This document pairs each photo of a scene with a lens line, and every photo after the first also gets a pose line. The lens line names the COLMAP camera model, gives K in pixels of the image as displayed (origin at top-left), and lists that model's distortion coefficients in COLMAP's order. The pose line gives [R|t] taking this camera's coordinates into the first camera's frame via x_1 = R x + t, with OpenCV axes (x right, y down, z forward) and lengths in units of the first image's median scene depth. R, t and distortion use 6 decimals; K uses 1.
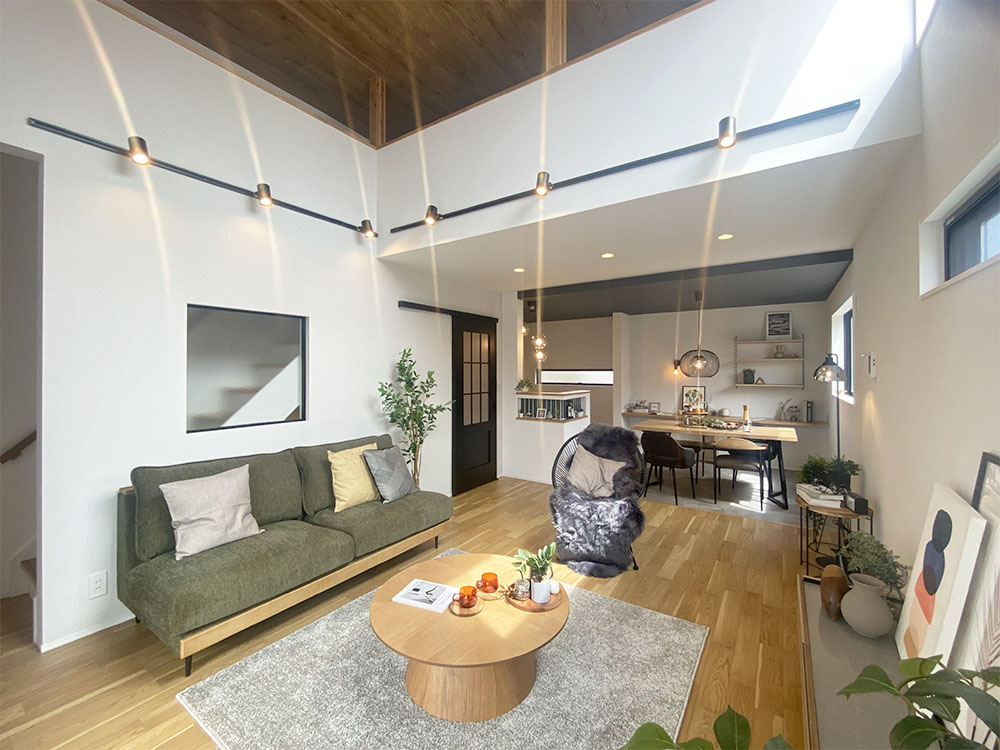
lens RADIAL K [[412.8, 0, 499.8], [0, 412.8, 367.4], [0, 0, 1]] dist [0.007812, -0.003289]
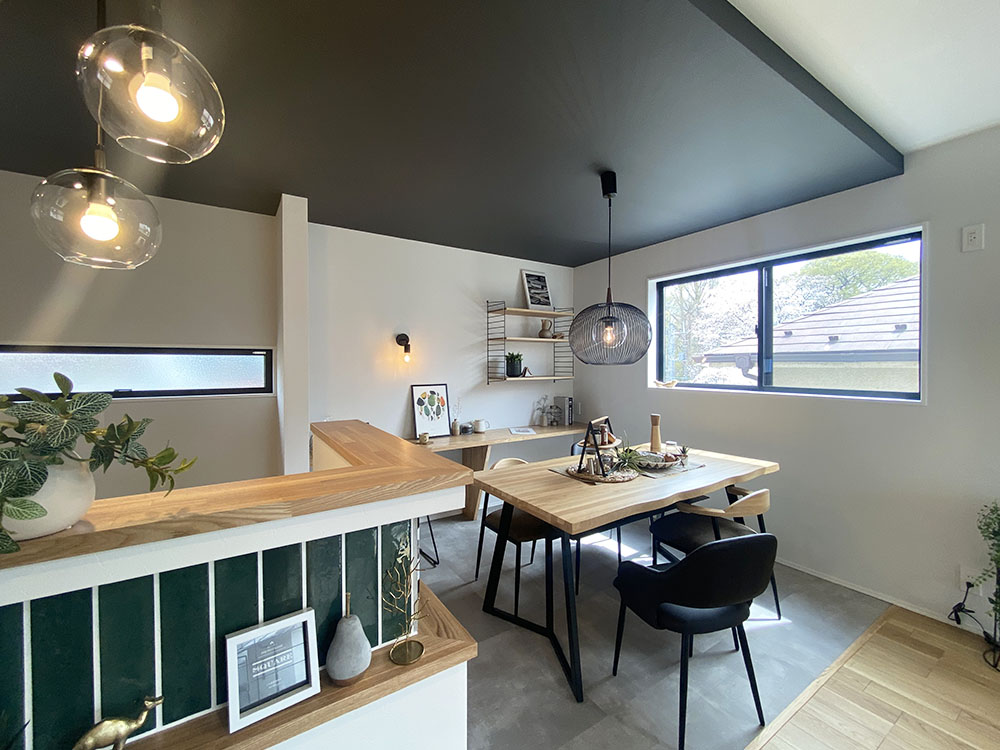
lens RADIAL K [[412.8, 0, 496.3], [0, 412.8, 361.8], [0, 0, 1]] dist [0.007812, -0.003289]
pose [[0.399482, 0.007173, 0.916713, 0.015082], [-0.004464, 0.999973, -0.005879, 0.024560], [-0.916730, -0.001744, 0.399503, 0.924013]]
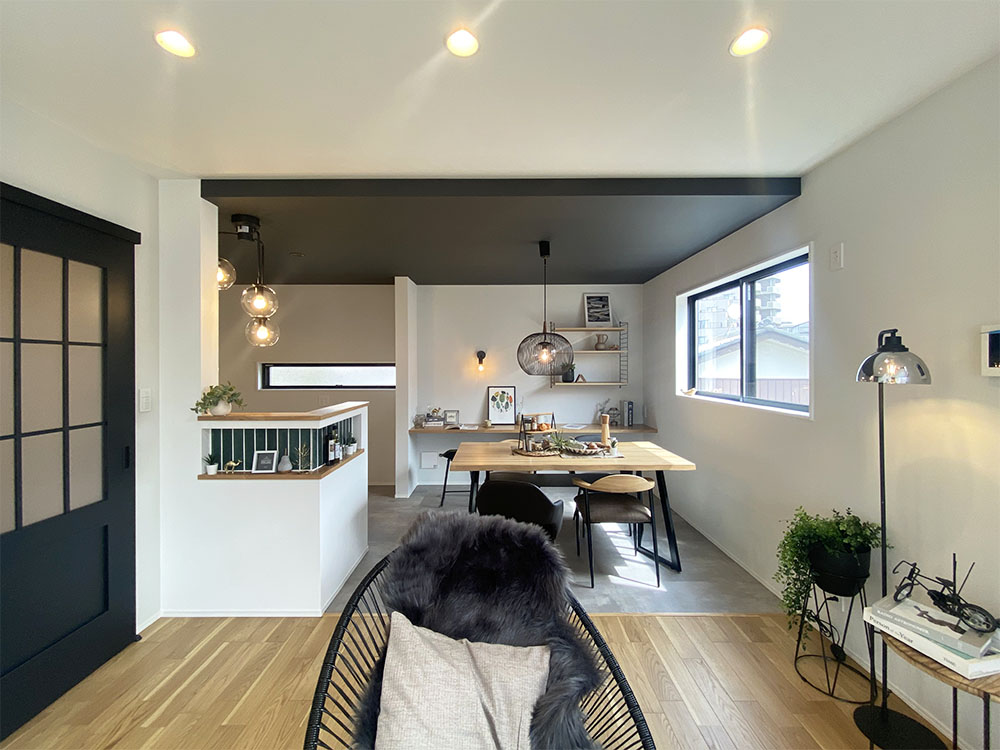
lens RADIAL K [[412.8, 0, 497.3], [0, 412.8, 367.6], [0, 0, 1]] dist [0.007812, -0.003289]
pose [[0.831236, -0.002939, 0.555912, 0.063446], [-0.002261, 0.999960, 0.008668, 0.006224], [-0.555915, -0.008462, 0.831196, 0.505499]]
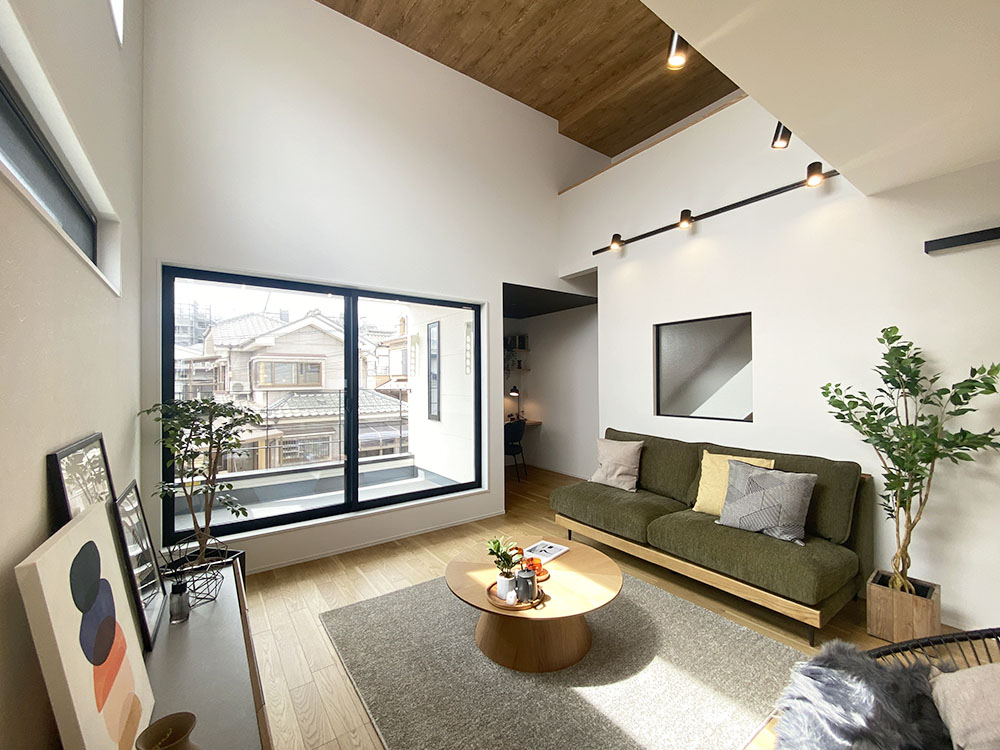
lens RADIAL K [[412.8, 0, 499.3], [0, 412.8, 377.3], [0, 0, 1]] dist [0.007812, -0.003289]
pose [[-0.335448, -0.002943, -0.942054, 0.394408], [0.014865, 0.999854, -0.008416, 0.016651], [0.941941, -0.016827, -0.335355, 0.501404]]
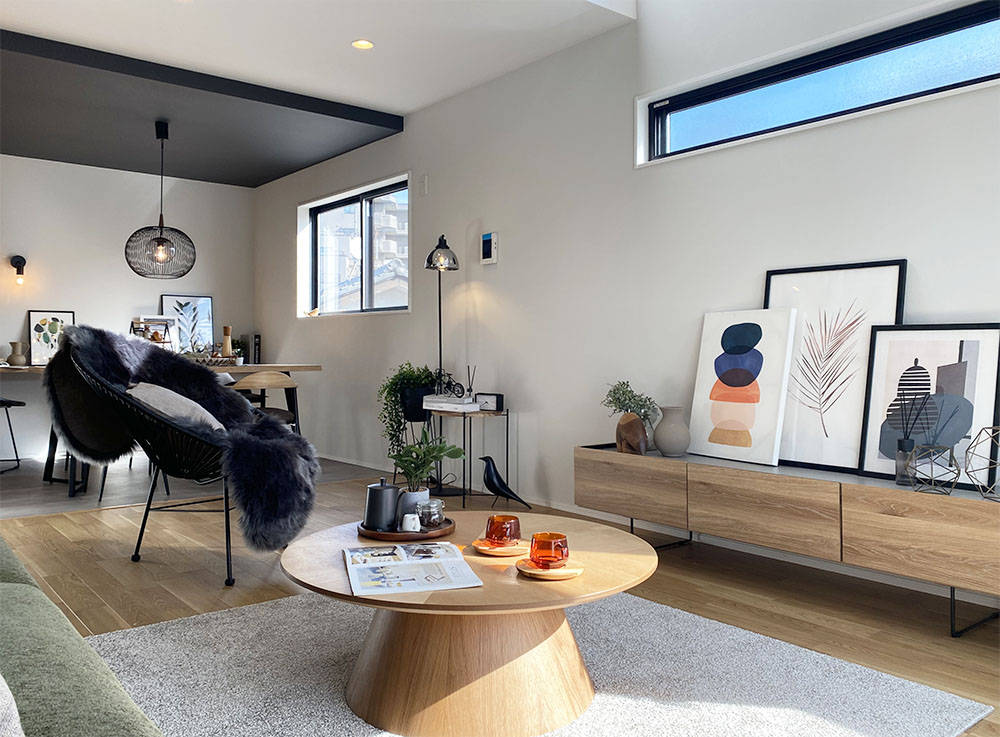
lens RADIAL K [[776.0, 0, 508.3], [0, 776.0, 329.3], [0, 0, 1]] dist [0.016741, -0.013352]
pose [[0.266867, 0.024614, 0.963419, -0.389578], [-0.005888, 0.999697, -0.023910, 0.114611], [-0.963715, 0.000708, 0.266931, 0.274441]]
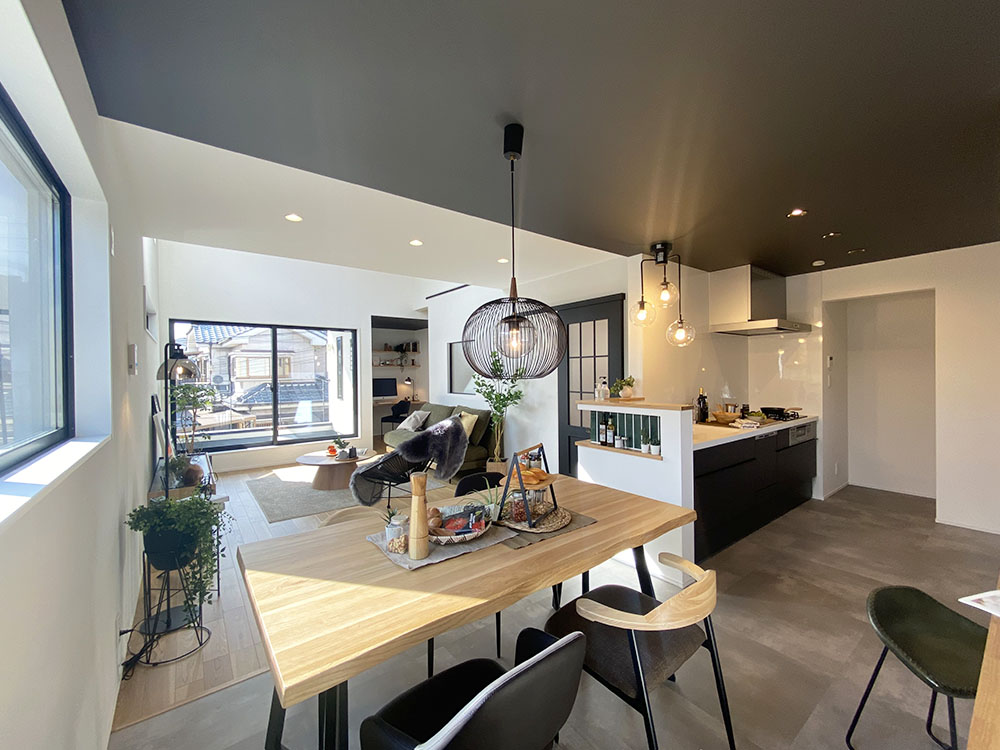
lens RADIAL K [[413.4, 0, 509.4], [0, 413.4, 376.4], [0, 0, 1]] dist [0.008318, -0.001869]
pose [[-0.297746, 0.016412, -0.954504, 0.804990], [0.018127, 0.999769, 0.011536, 0.017342], [0.954473, -0.013868, -0.297974, 1.090031]]
